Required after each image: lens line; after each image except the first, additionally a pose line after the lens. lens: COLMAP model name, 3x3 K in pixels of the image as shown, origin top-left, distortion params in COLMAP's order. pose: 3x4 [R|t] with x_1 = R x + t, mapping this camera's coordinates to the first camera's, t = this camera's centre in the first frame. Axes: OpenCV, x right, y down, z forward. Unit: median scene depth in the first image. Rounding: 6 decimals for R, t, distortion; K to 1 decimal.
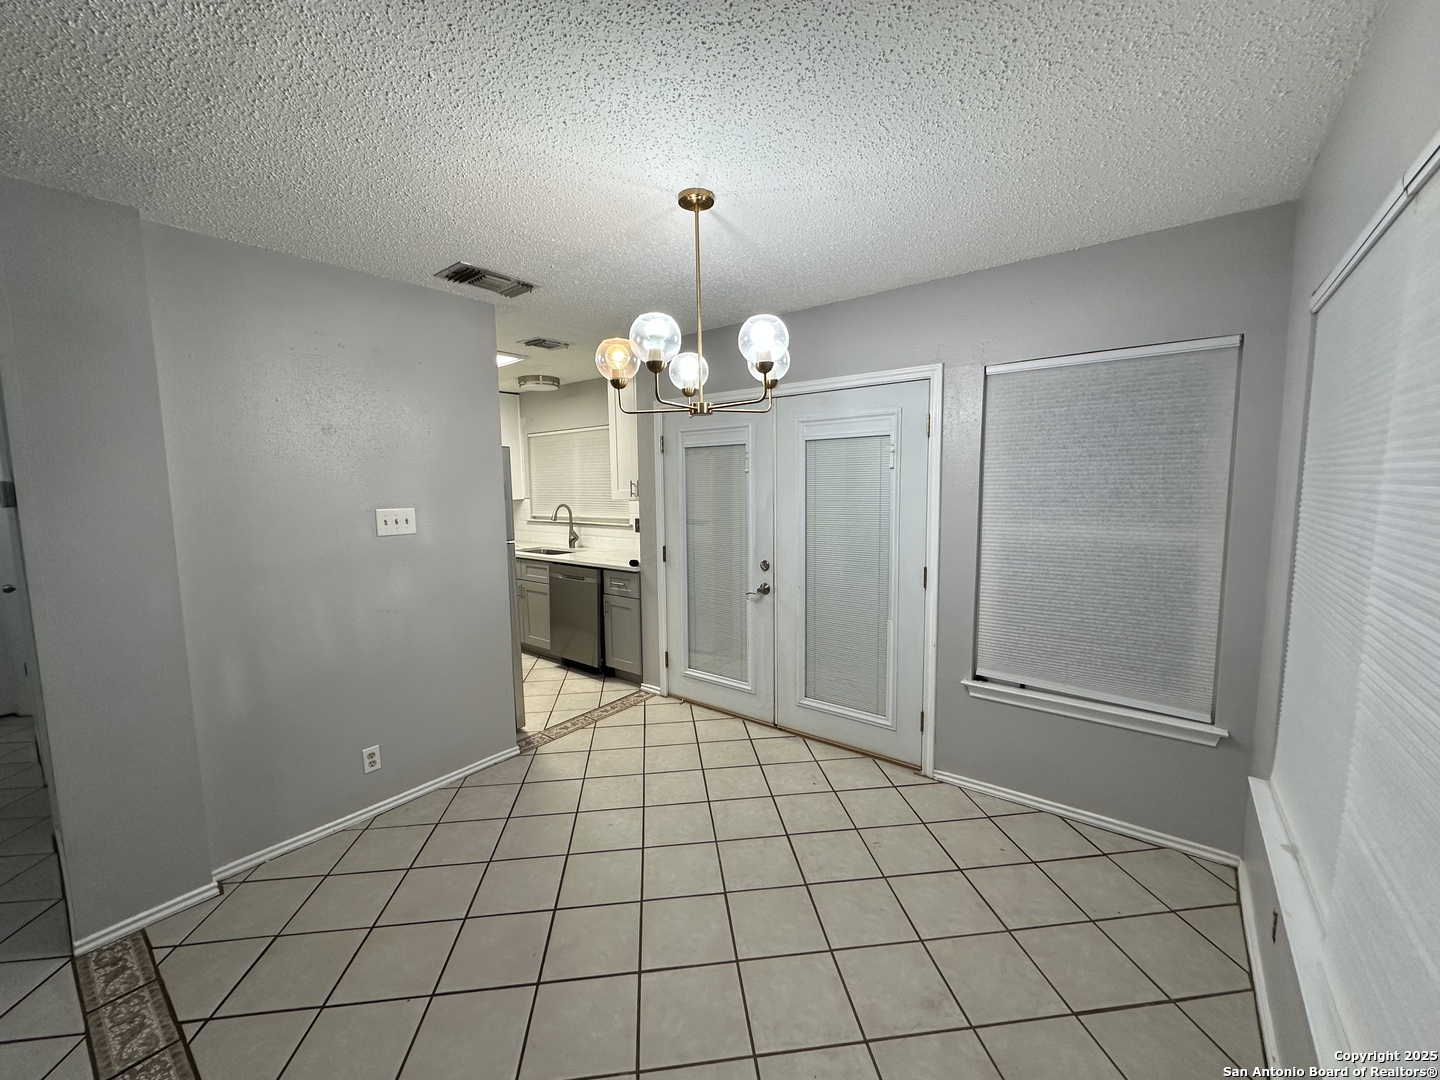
lens RADIAL K [[573.5, 0, 720.0], [0, 573.5, 540.0], [0, 0, 1]] dist [-0.009391, -0.000050]
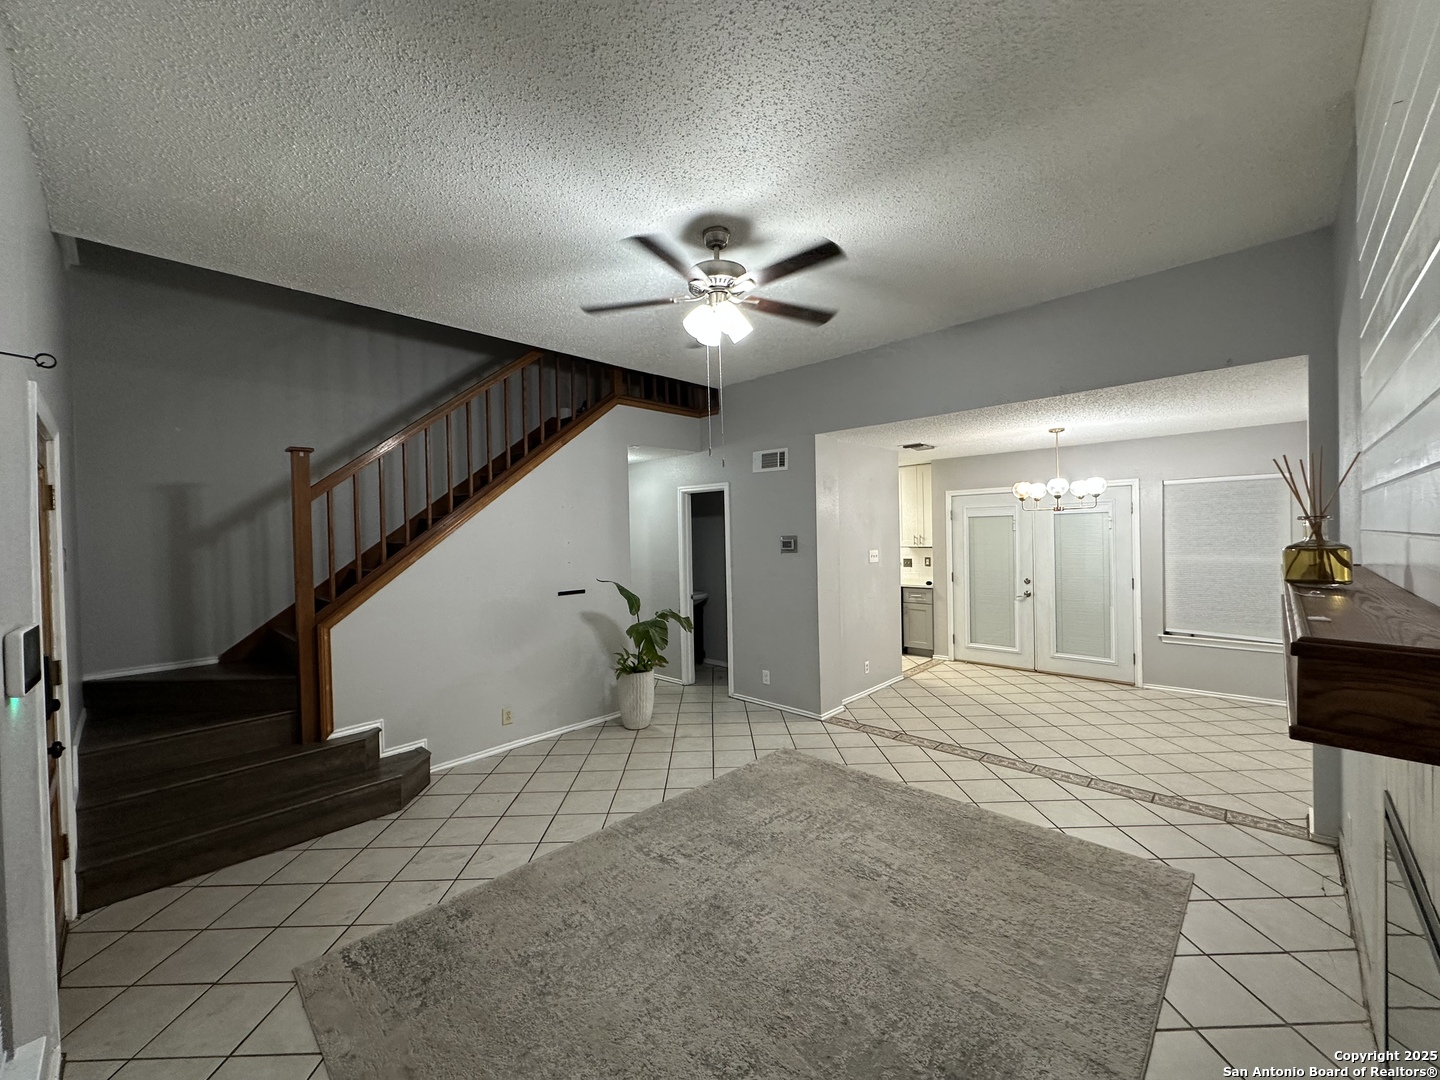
lens RADIAL K [[573.5, 0, 720.0], [0, 573.5, 540.0], [0, 0, 1]] dist [-0.009391, -0.000050]
pose [[0.993985, -0.008994, -0.109143, -0.700950], [-0.000500, 0.996239, -0.086652, 0.072736], [0.109512, 0.086185, 0.990242, -0.933022]]
